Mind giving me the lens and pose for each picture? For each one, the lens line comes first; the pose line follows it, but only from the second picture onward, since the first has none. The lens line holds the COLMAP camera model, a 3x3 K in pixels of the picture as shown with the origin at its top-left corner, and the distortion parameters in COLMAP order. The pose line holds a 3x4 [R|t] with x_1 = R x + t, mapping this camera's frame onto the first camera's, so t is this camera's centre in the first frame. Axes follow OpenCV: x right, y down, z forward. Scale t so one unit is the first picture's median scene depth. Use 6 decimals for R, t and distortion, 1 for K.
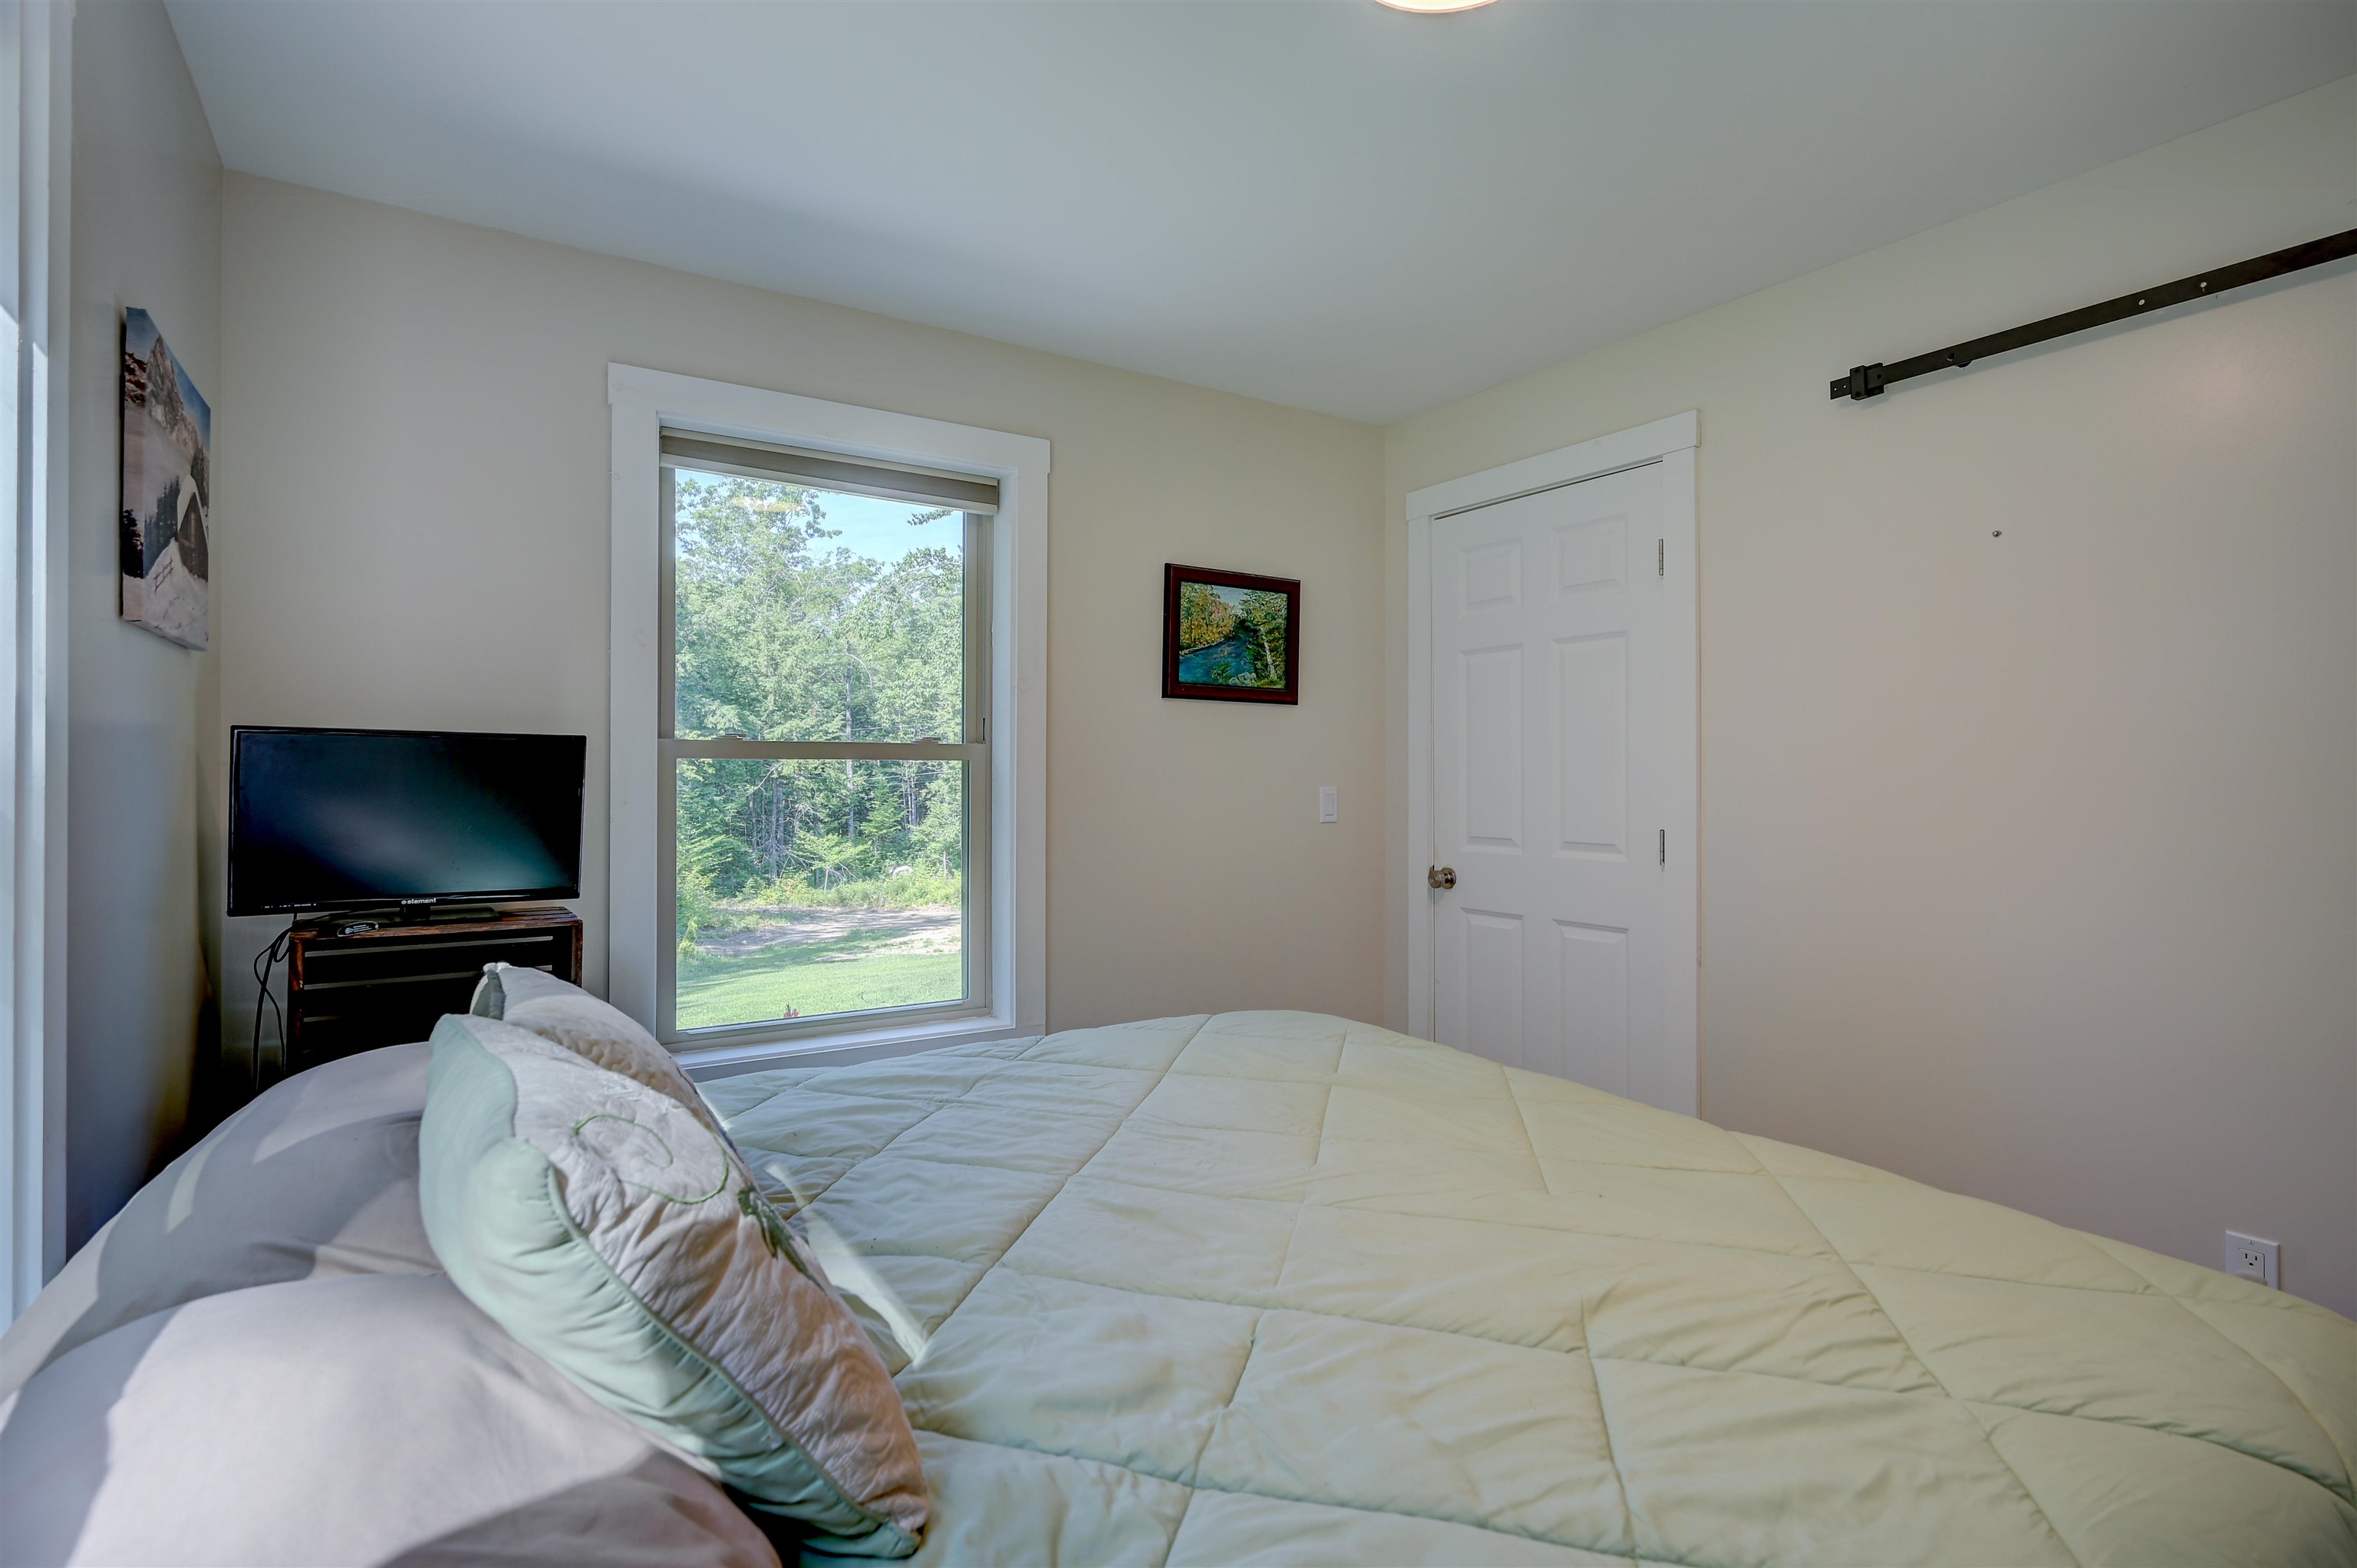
lens RADIAL K [[1173.9, 0, 1172.3], [0, 1173.9, 775.1], [0, 0, 1]] dist [0.001096, -0.000056]
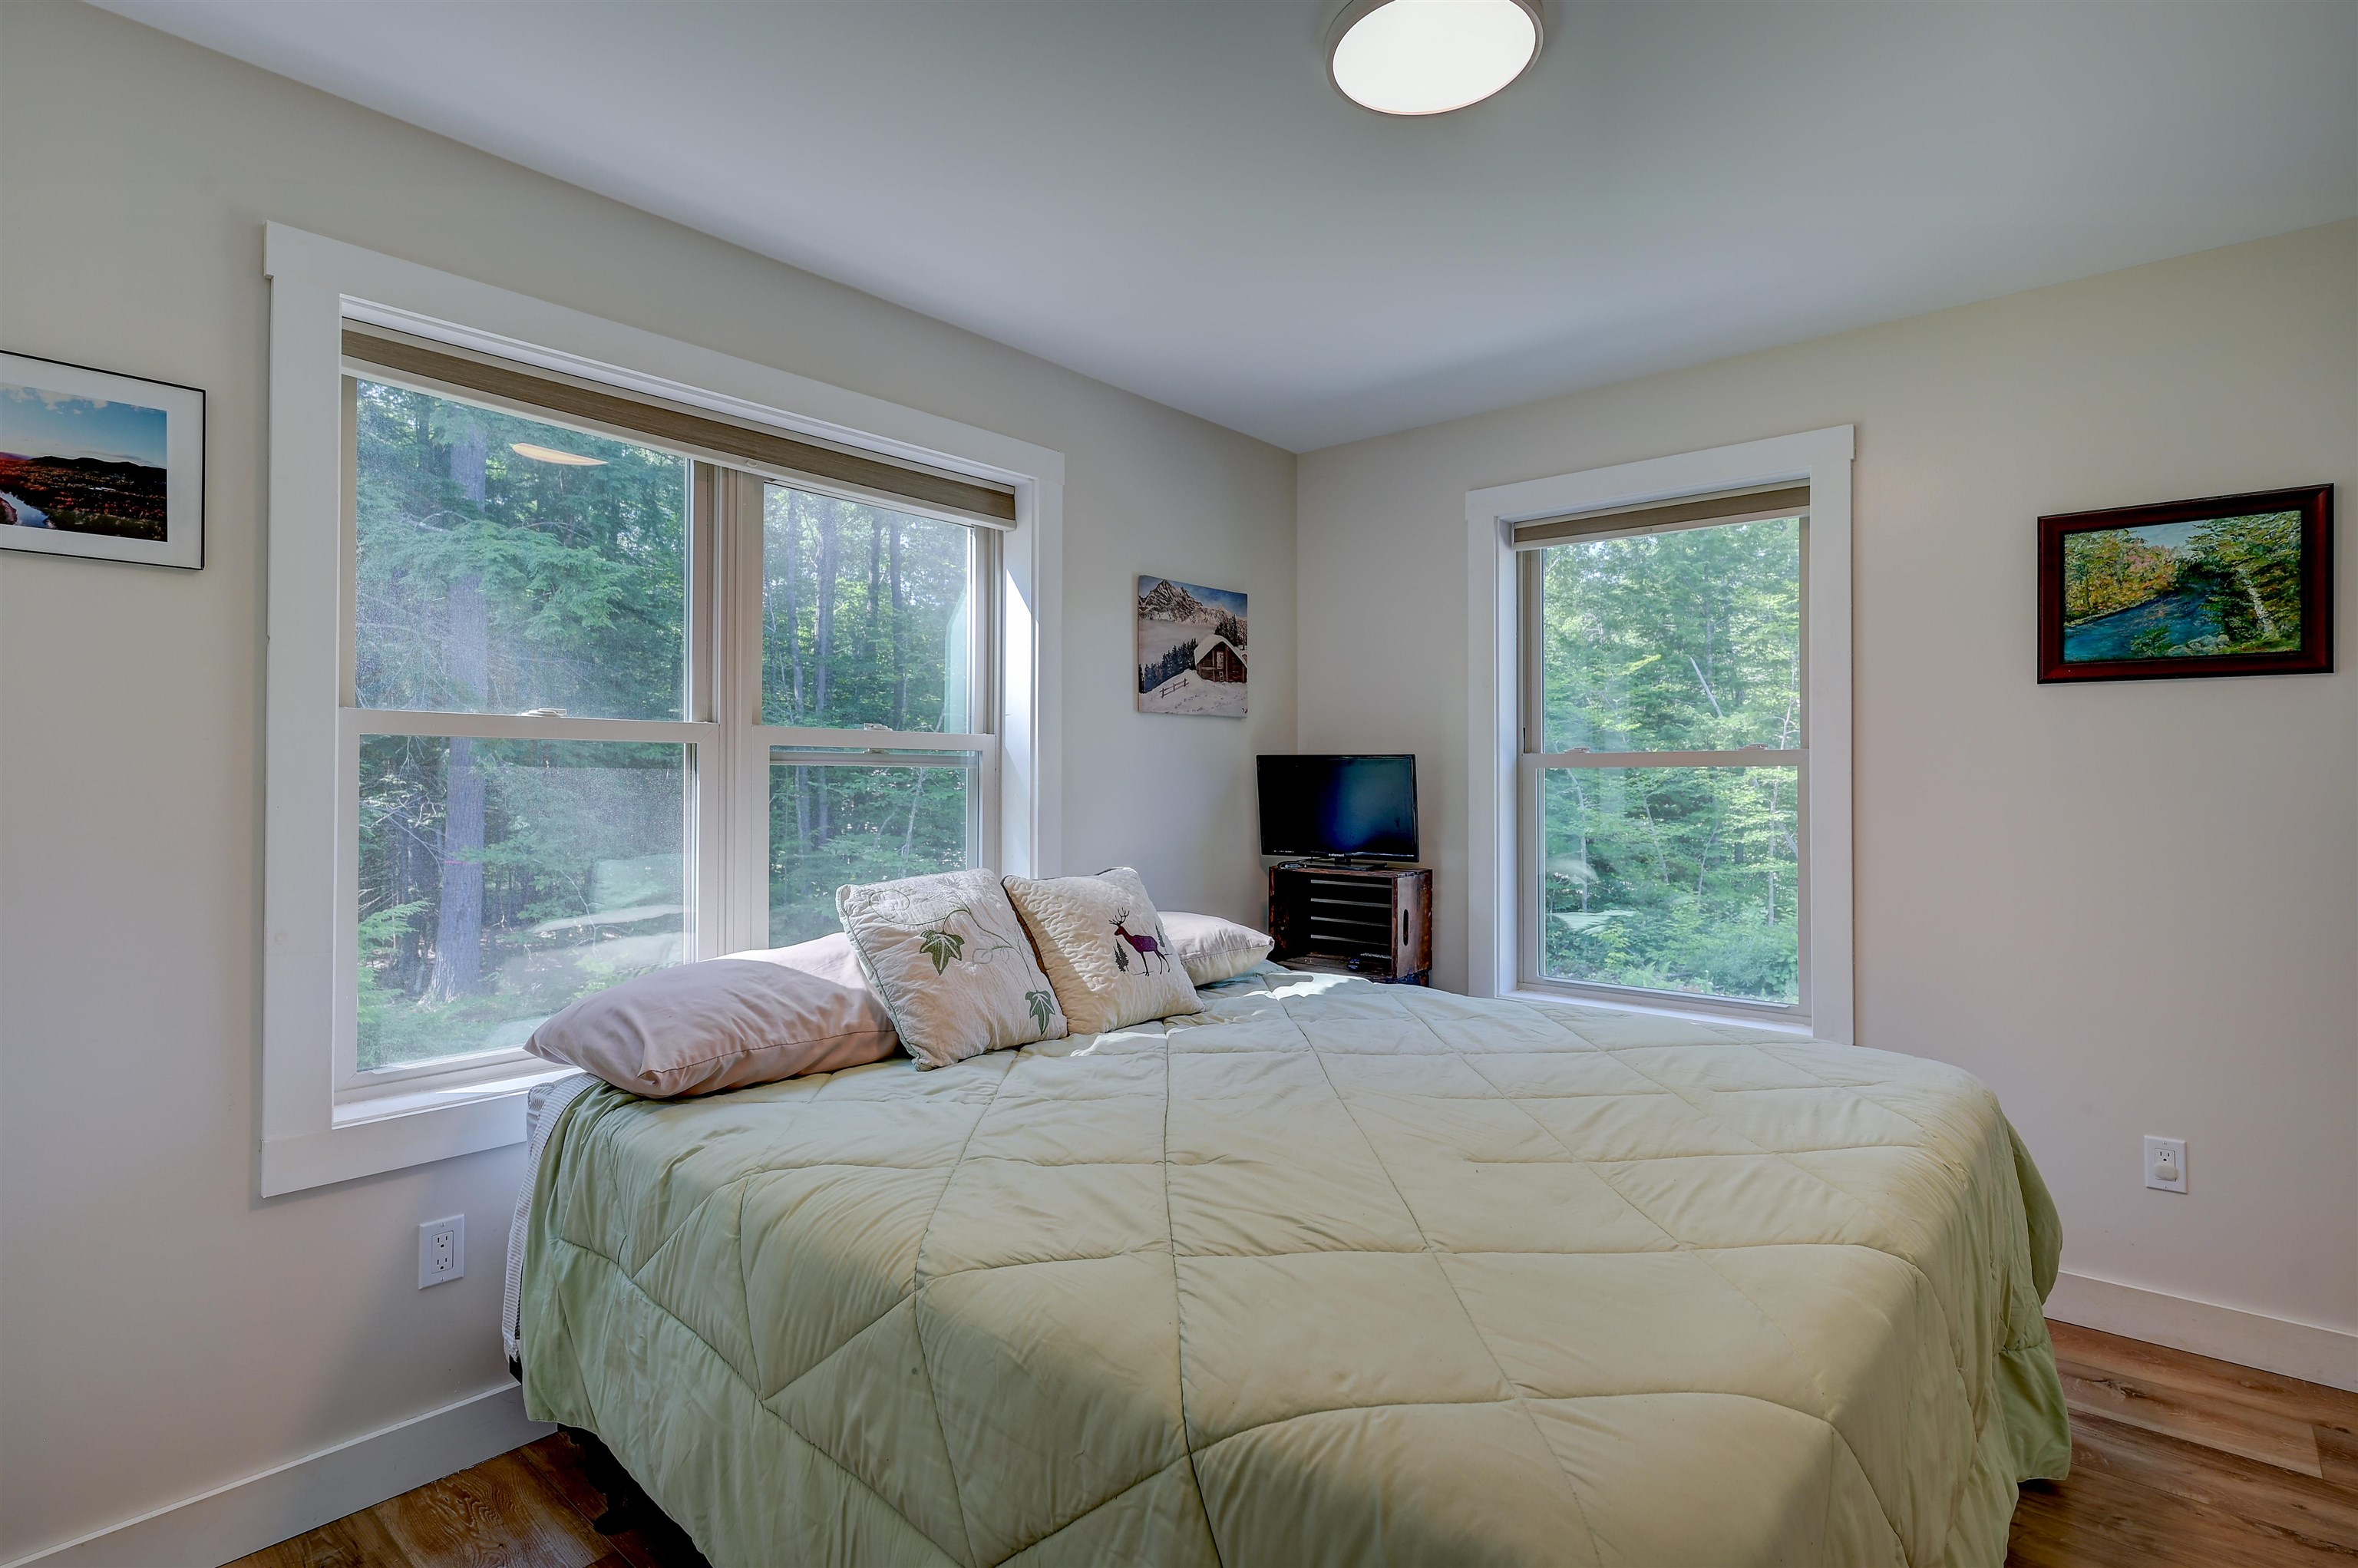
lens RADIAL K [[1174.4, 0, 1164.9], [0, 1174.4, 781.9], [0, 0, 1]] dist [0.001096, -0.000056]
pose [[0.256797, 0.001233, -0.966465, 0.599532], [0.001695, 0.999997, 0.001726, -0.000500], [0.966464, -0.002082, 0.256794, 0.201911]]
